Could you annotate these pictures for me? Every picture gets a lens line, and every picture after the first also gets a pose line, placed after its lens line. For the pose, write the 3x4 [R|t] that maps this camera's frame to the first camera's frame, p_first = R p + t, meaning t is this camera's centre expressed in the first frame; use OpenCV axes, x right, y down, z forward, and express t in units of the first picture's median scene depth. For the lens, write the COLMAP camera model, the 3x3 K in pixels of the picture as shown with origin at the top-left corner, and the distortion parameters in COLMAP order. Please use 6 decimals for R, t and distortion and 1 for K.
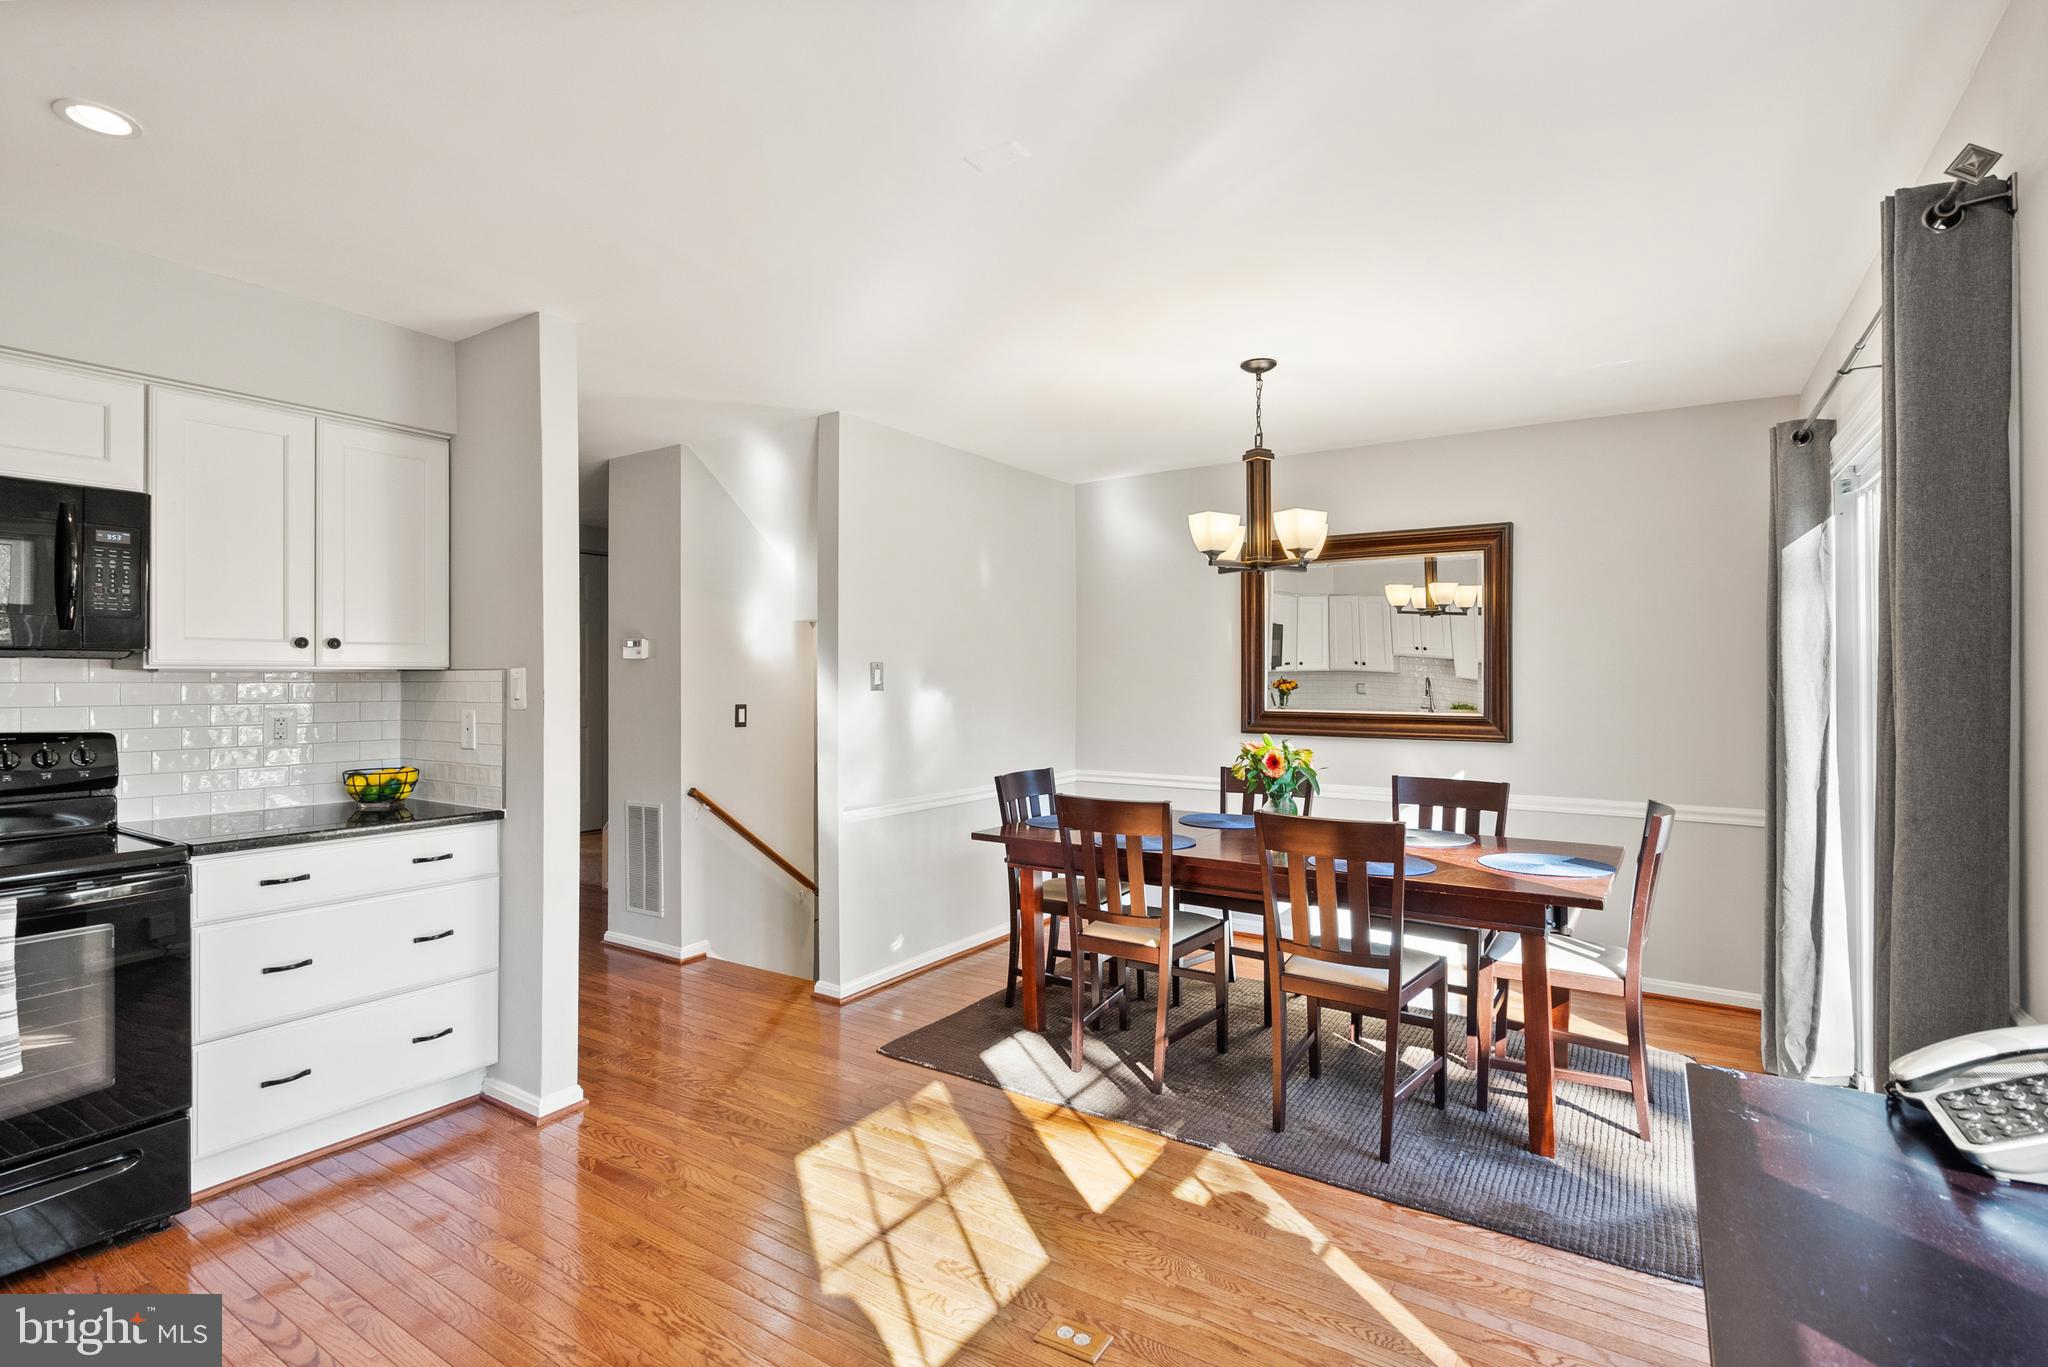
lens RADIAL K [[945.5, 0, 1016.2], [0, 945.5, 678.7], [0, 0, 1]] dist [-0.001651, 0.000896]
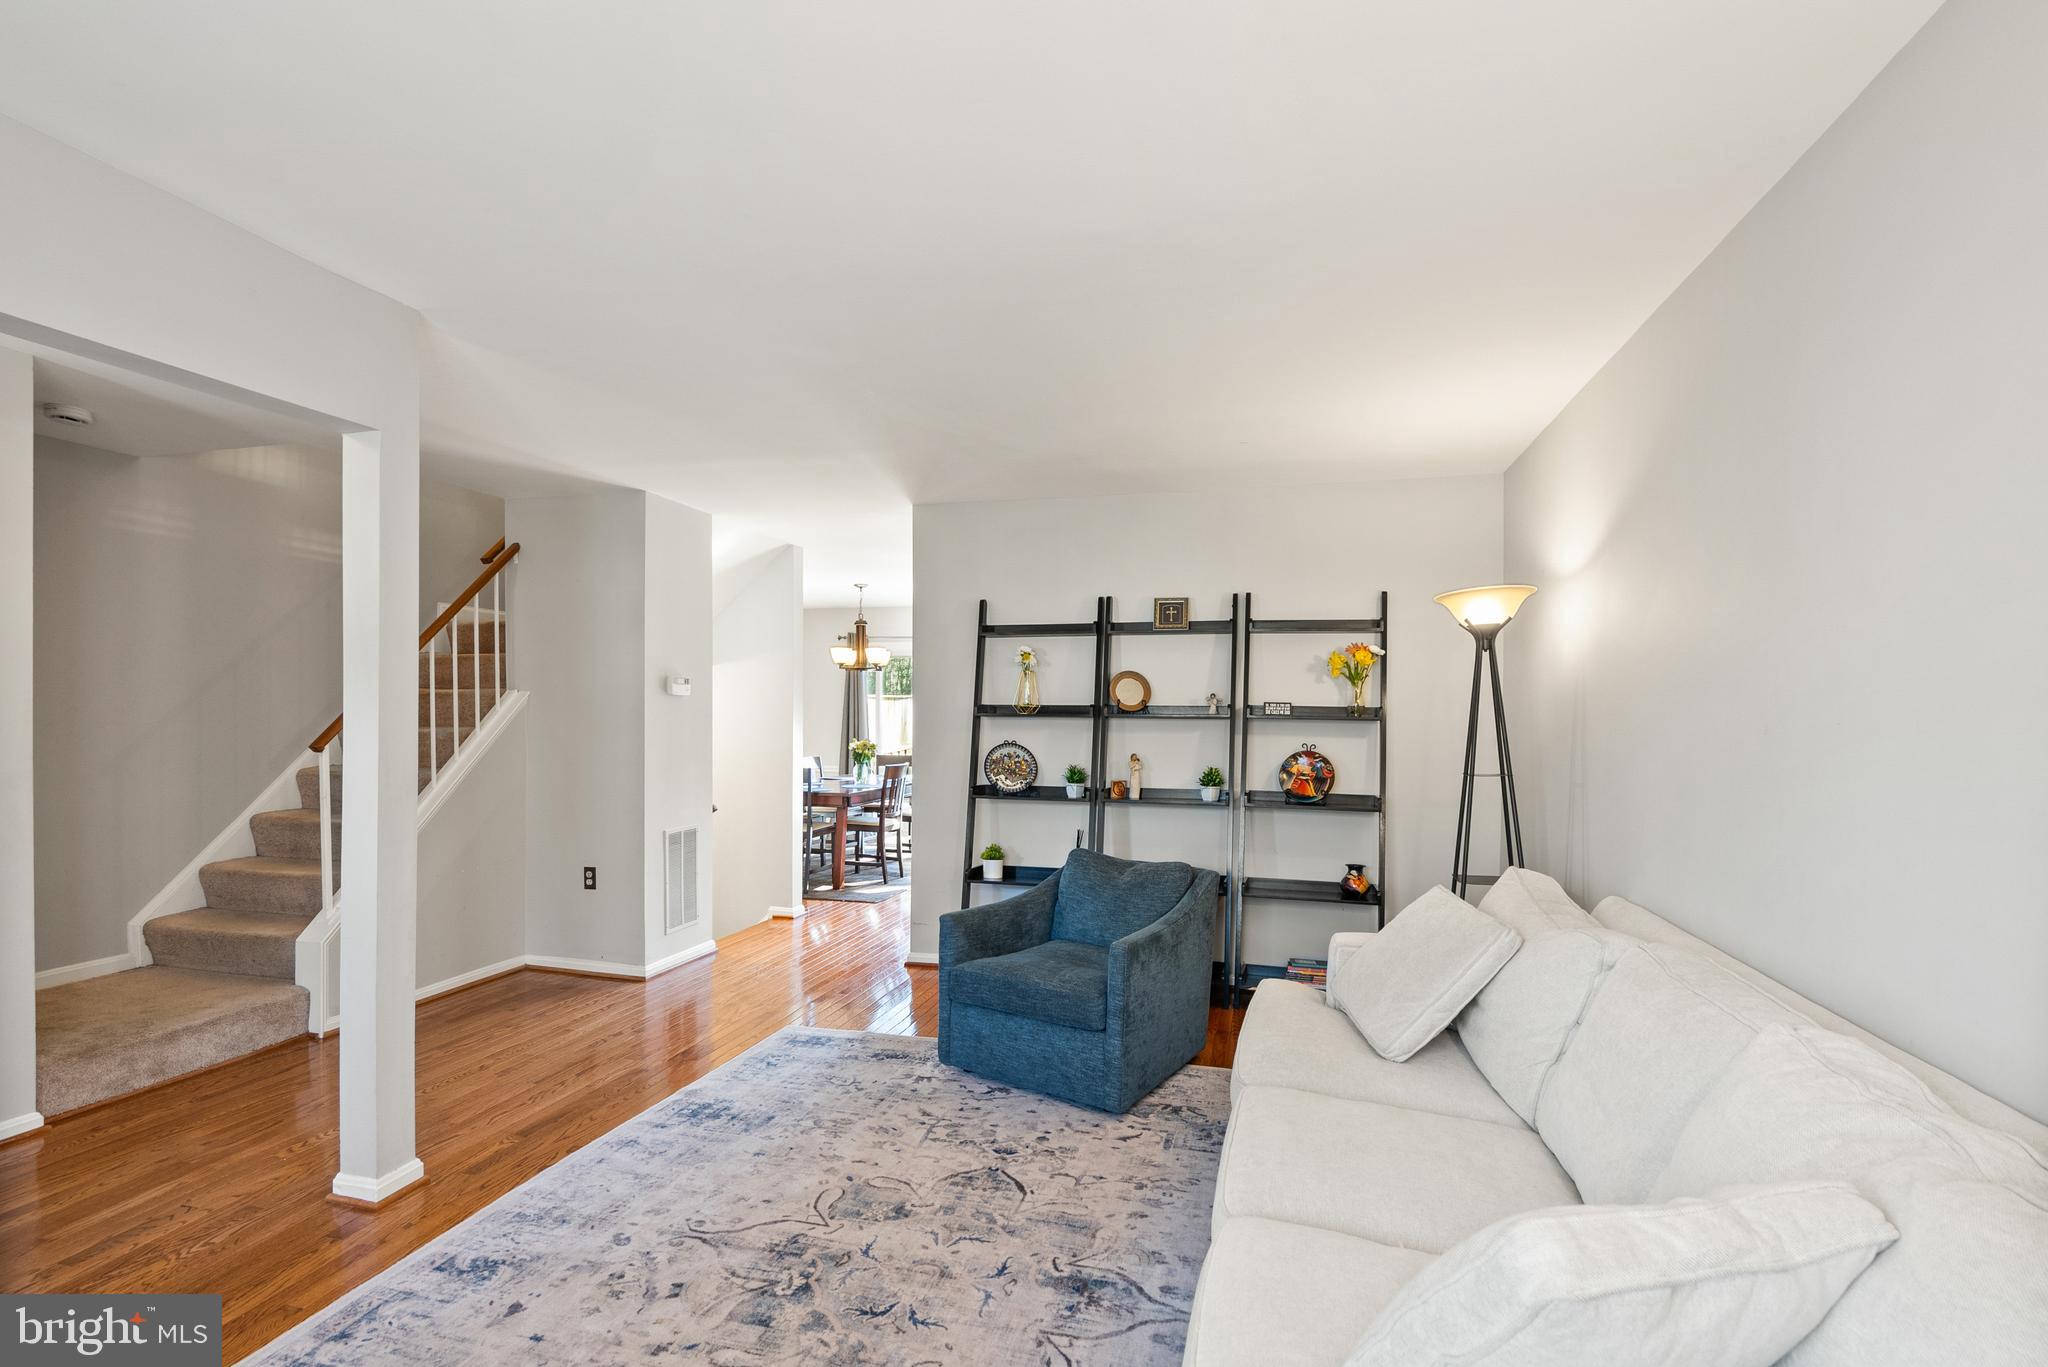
lens RADIAL K [[945.5, 0, 1028.0], [0, 945.5, 738.6], [0, 0, 1]] dist [-0.001651, 0.000896]
pose [[-0.320513, -0.025868, 0.946891, -2.564602], [-0.006817, 0.999664, 0.025002, -0.006431], [-0.947220, 0.001559, -0.320582, 1.620712]]
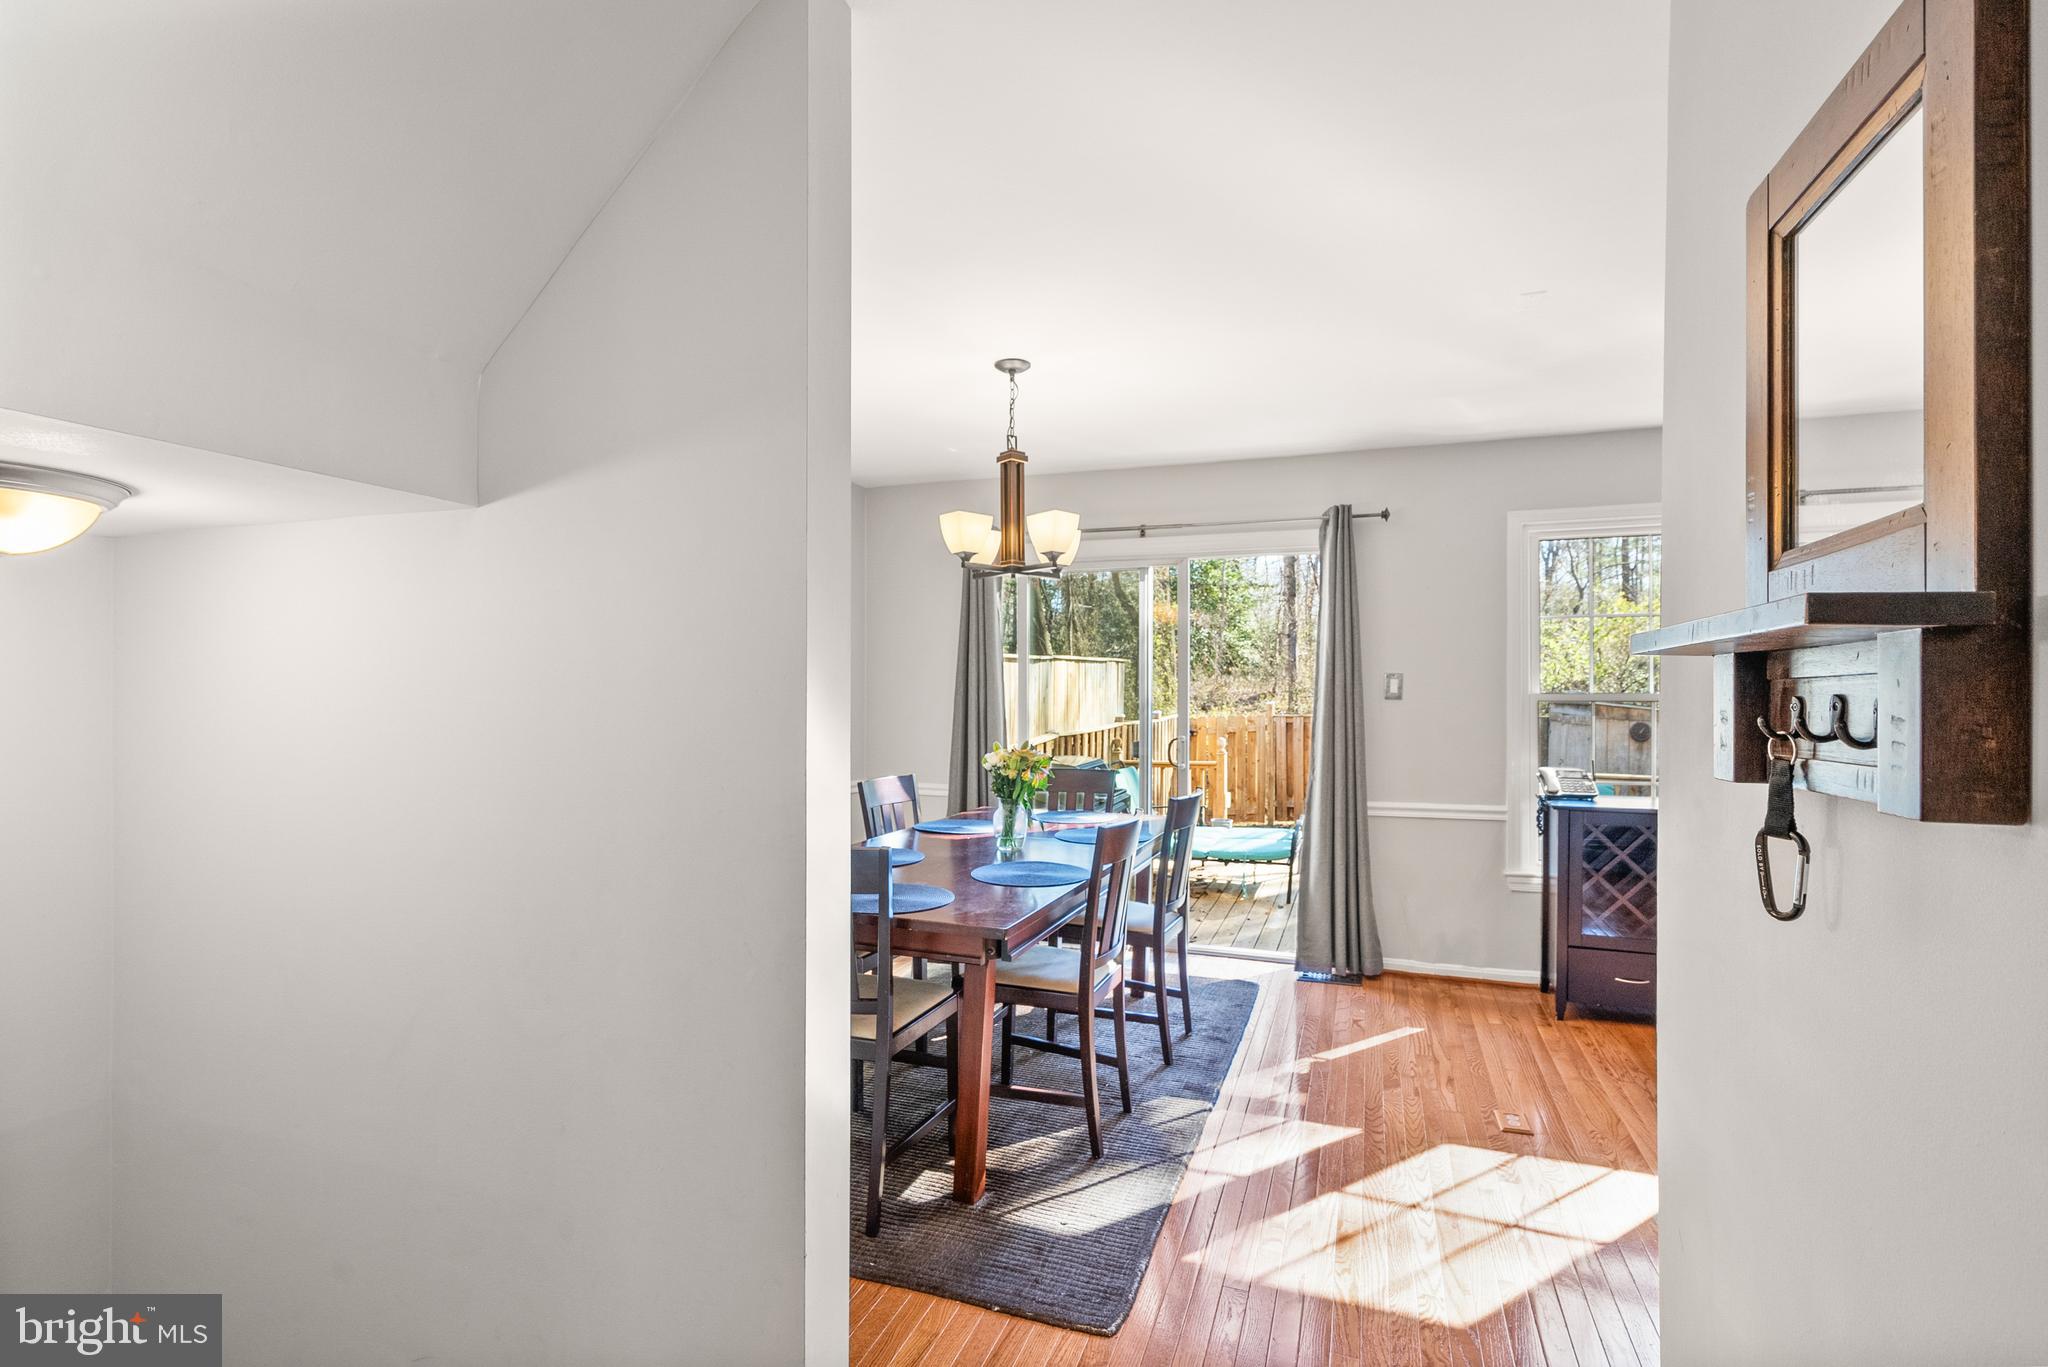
lens RADIAL K [[945.5, 0, 1033.0], [0, 945.5, 692.0], [0, 0, 1]] dist [-0.001651, 0.000896]
pose [[-0.233997, -0.005799, 0.972220, -0.831972], [-0.004612, 0.999978, 0.004854, 0.002049], [-0.972226, -0.003348, -0.234019, 1.429425]]
